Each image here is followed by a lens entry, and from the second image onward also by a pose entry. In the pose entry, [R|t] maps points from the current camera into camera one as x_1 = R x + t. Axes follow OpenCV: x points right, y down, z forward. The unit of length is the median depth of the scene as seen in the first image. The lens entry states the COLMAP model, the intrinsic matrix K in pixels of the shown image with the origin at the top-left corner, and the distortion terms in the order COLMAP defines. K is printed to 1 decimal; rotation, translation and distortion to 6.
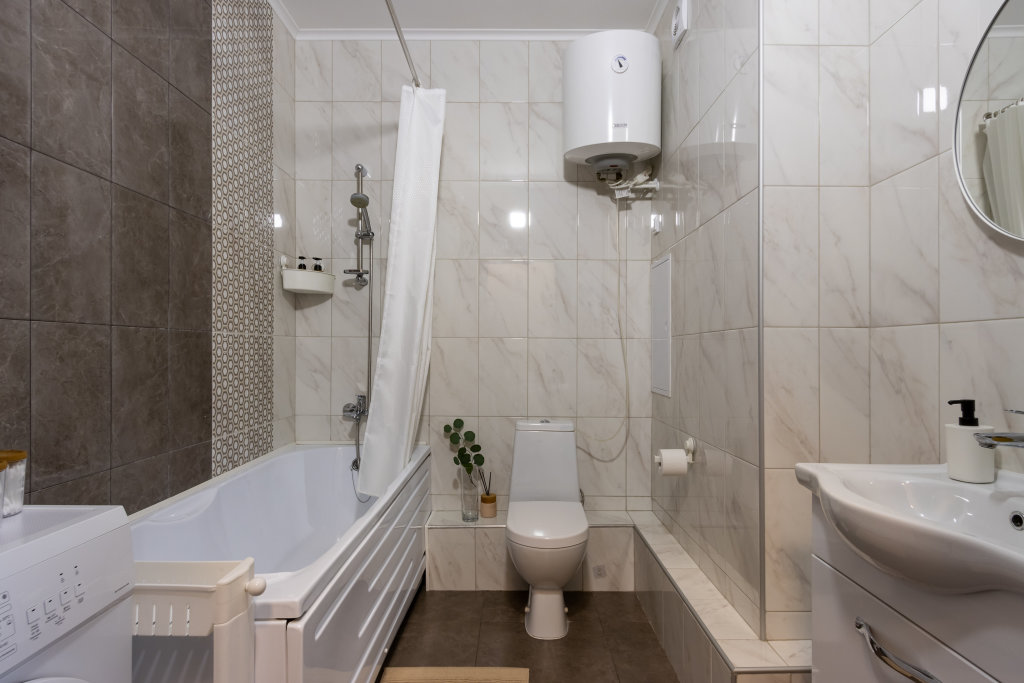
lens RADIAL K [[538.3, 0, 513.5], [0, 538.3, 347.6], [0, 0, 1]] dist [0.000313, -0.000662]
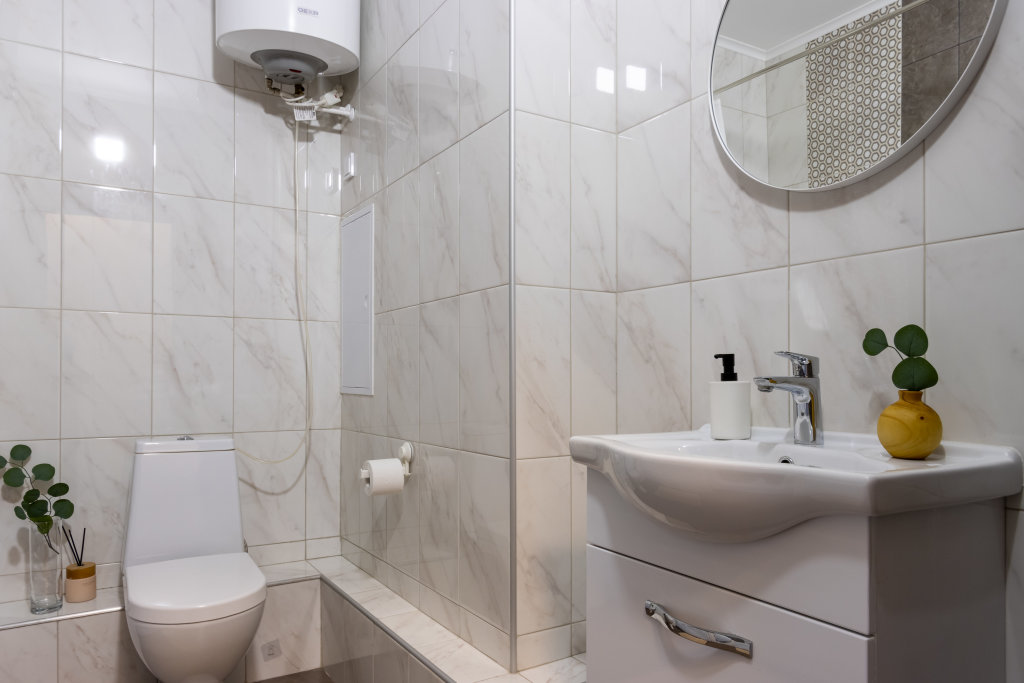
lens RADIAL K [[693.8, 0, 514.4], [0, 693.8, 373.2], [0, 0, 1]] dist [0.006775, -0.007981]
pose [[0.846399, 0.000309, 0.532550, -0.079407], [-0.001648, 0.999997, 0.002039, 0.082624], [-0.532547, -0.002604, 0.846396, 0.107623]]
